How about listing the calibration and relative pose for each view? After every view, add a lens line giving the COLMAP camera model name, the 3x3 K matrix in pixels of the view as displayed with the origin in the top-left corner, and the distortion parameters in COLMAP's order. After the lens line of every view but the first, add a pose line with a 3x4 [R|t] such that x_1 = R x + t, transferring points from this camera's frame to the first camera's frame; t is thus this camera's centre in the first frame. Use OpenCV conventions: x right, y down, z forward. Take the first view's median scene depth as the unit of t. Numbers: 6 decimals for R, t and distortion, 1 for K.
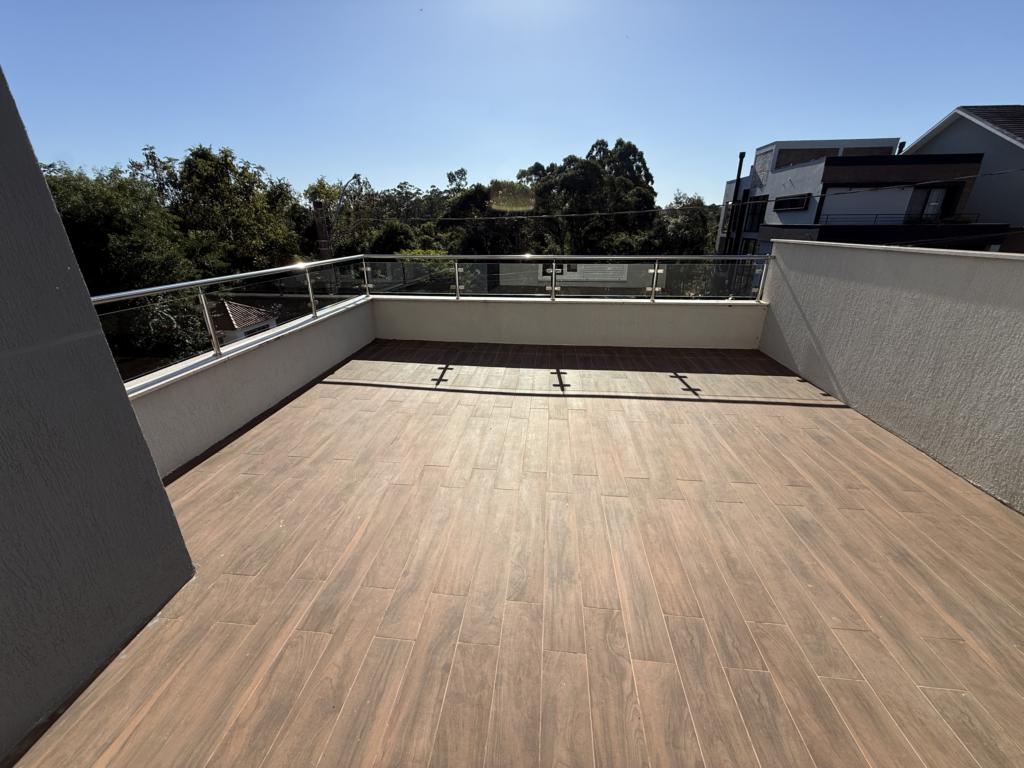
lens RADIAL K [[406.5, 0, 509.9], [0, 406.5, 385.8], [0, 0, 1]] dist [0.002142, -0.000518]
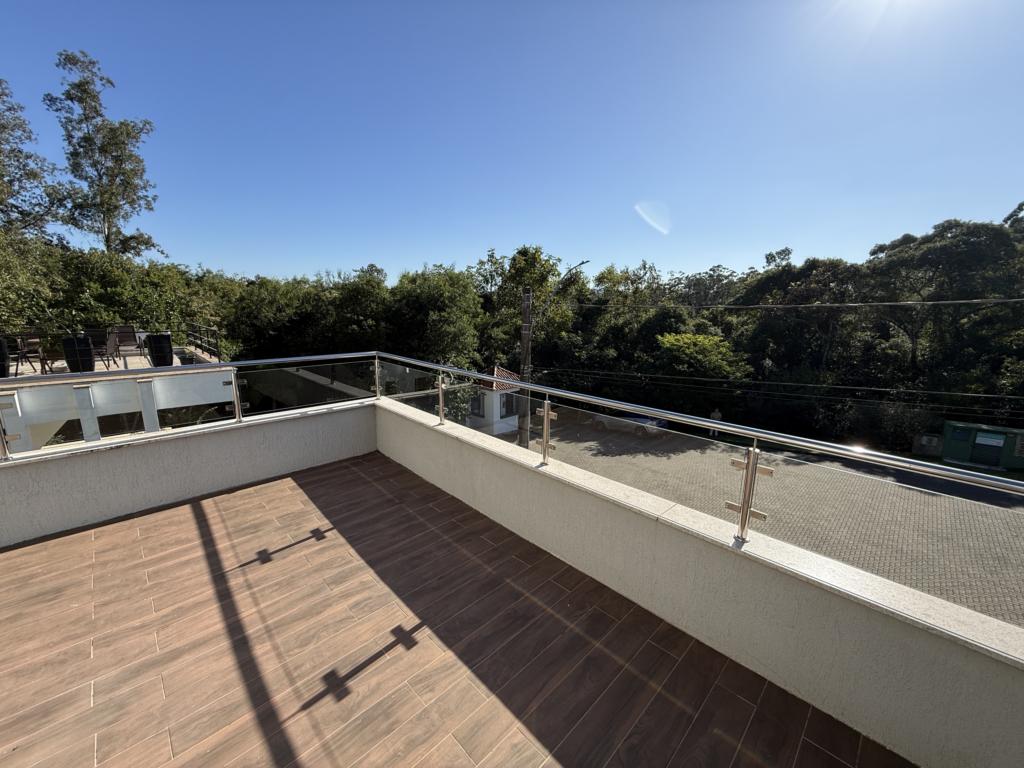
lens RADIAL K [[406.5, 0, 512.2], [0, 406.5, 386.3], [0, 0, 1]] dist [0.002142, -0.000518]
pose [[0.766635, 0.143220, -0.625907, 0.071026], [-0.253150, 0.963264, -0.089655, -0.045541], [0.590073, 0.227181, 0.774728, 0.096910]]
